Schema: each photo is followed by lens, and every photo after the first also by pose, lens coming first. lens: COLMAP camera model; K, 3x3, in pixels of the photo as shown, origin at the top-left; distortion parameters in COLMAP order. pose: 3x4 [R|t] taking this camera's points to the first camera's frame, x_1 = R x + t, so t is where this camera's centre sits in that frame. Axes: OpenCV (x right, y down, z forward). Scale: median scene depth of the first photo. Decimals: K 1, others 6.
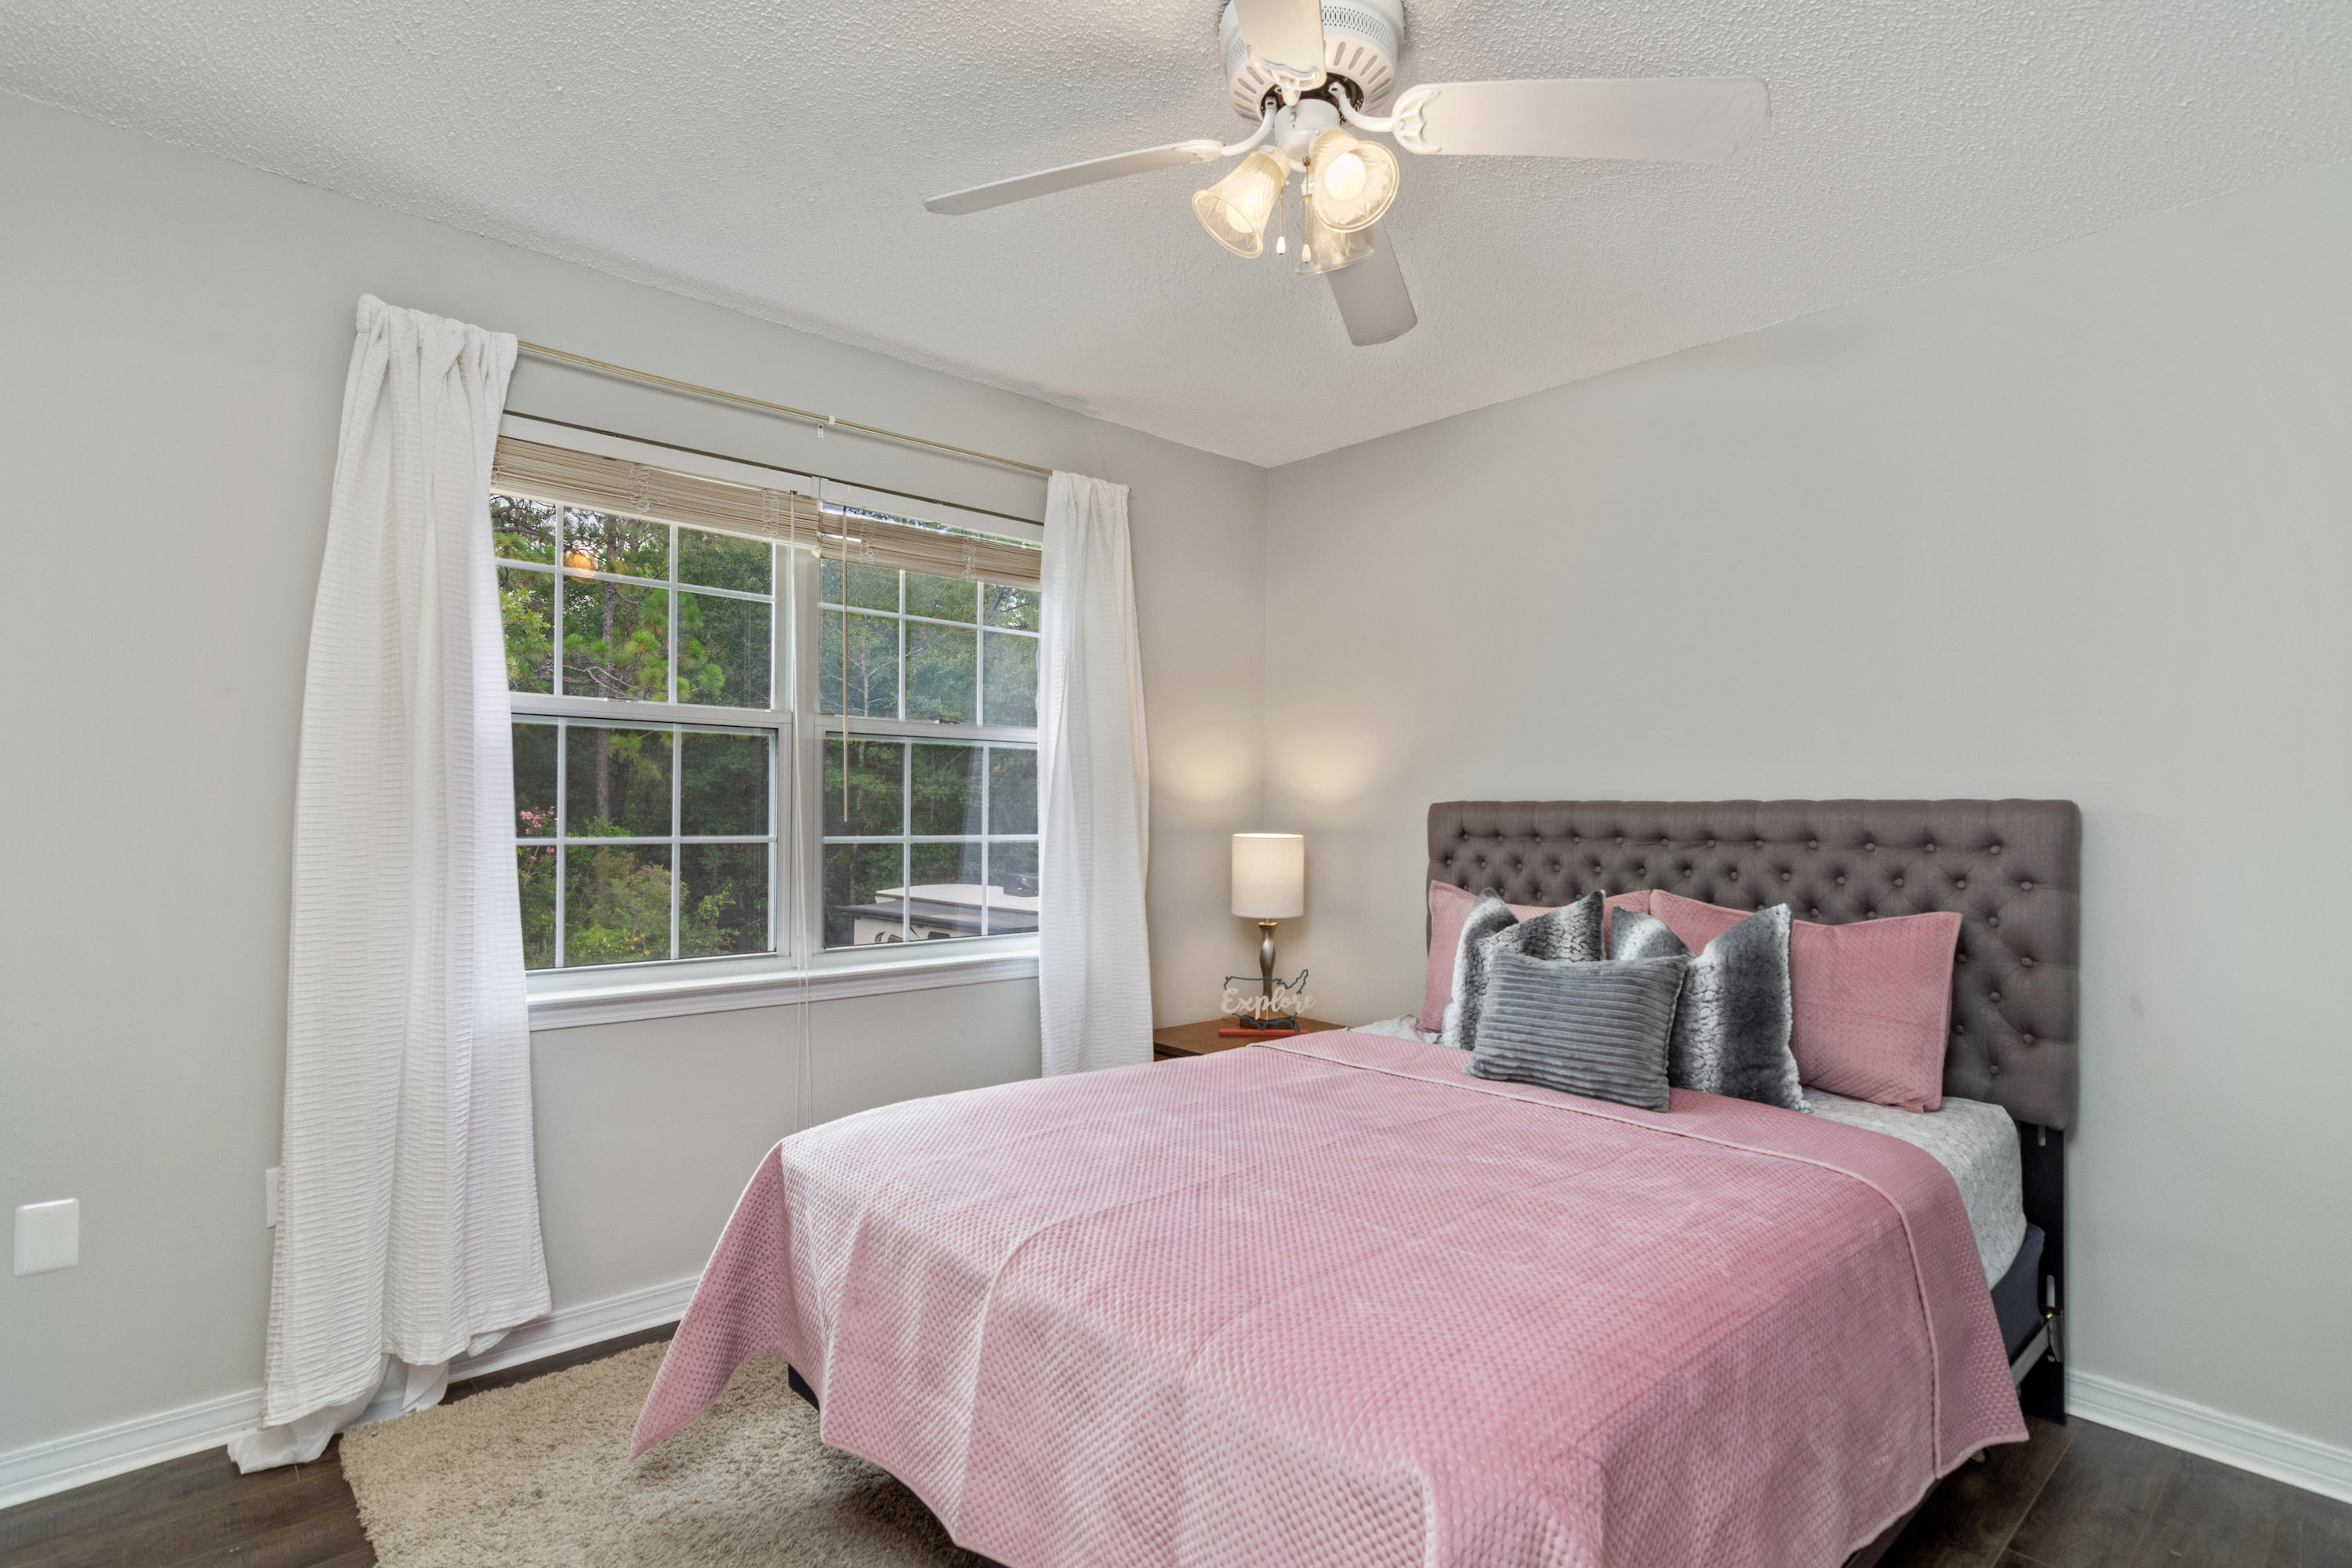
lens RADIAL K [[1118.8, 0, 1158.0], [0, 1118.8, 800.0], [0, 0, 1]] dist [-0.002169, 0.002039]
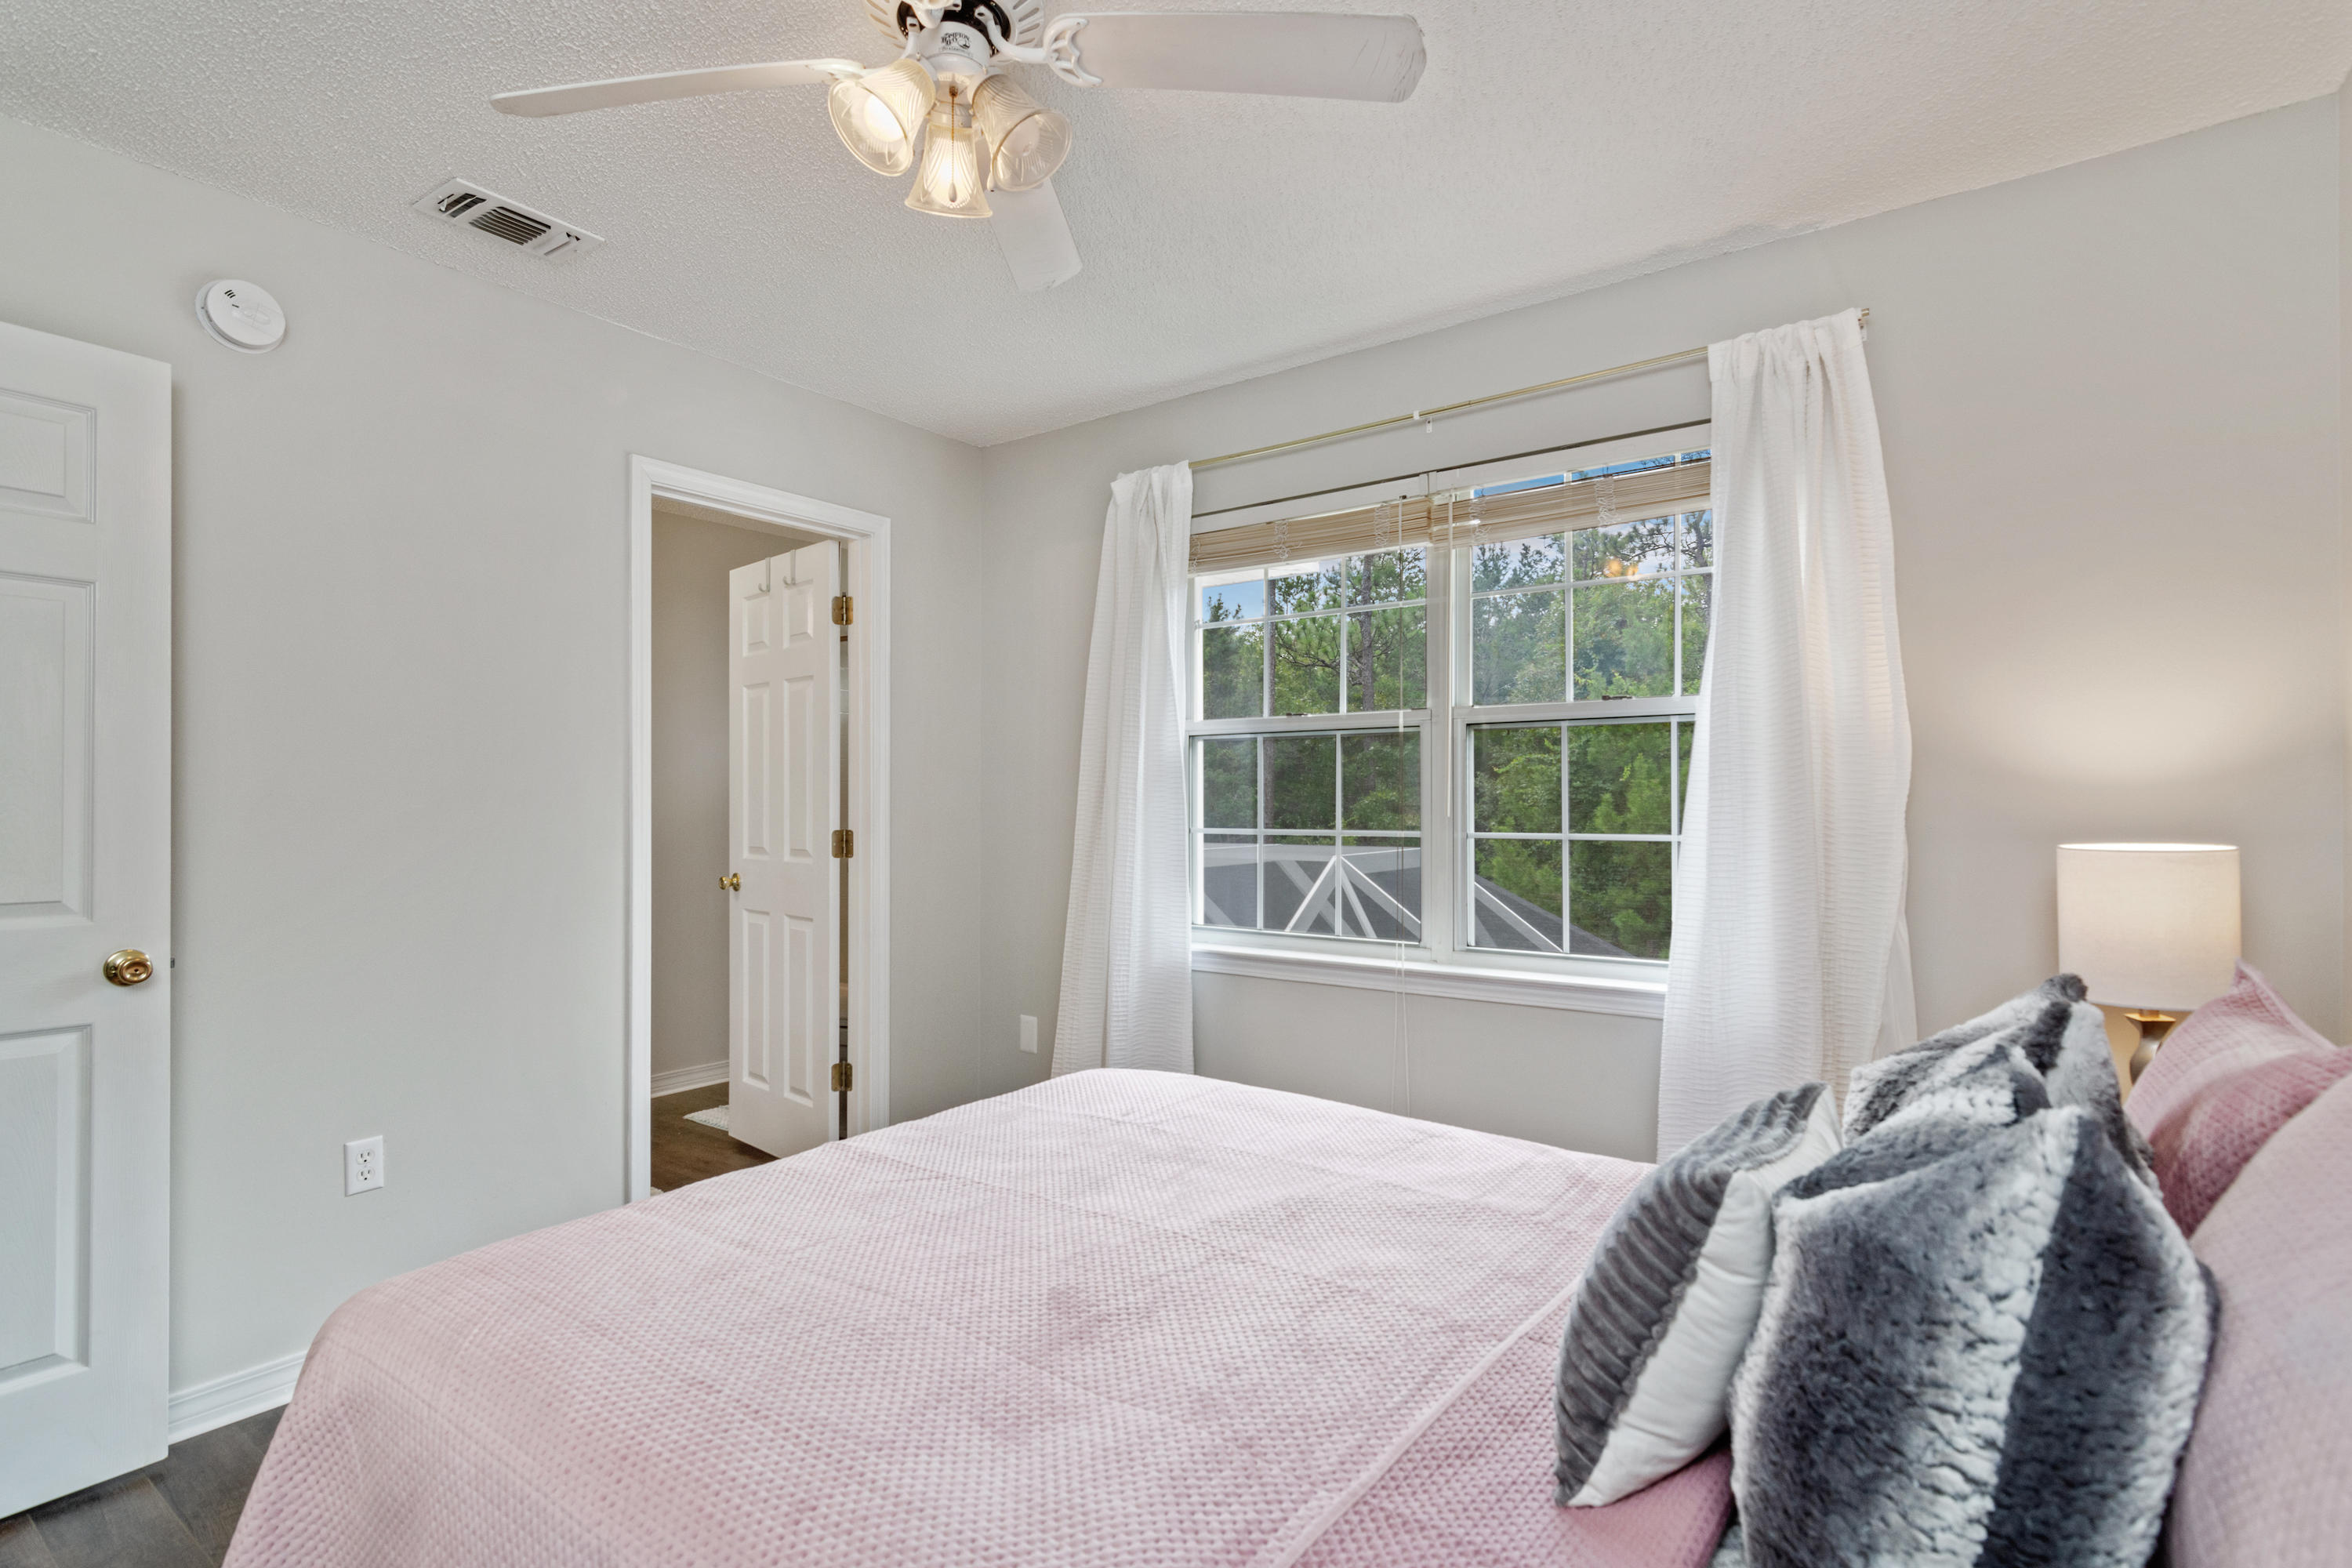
lens RADIAL K [[1118.8, 0, 1162.5], [0, 1118.8, 788.4], [0, 0, 1]] dist [-0.002169, 0.002039]
pose [[0.221198, -0.027139, -0.974851, 0.574798], [0.011897, 0.999613, -0.025129, 0.015521], [0.975156, -0.006039, 0.221435, 0.508554]]
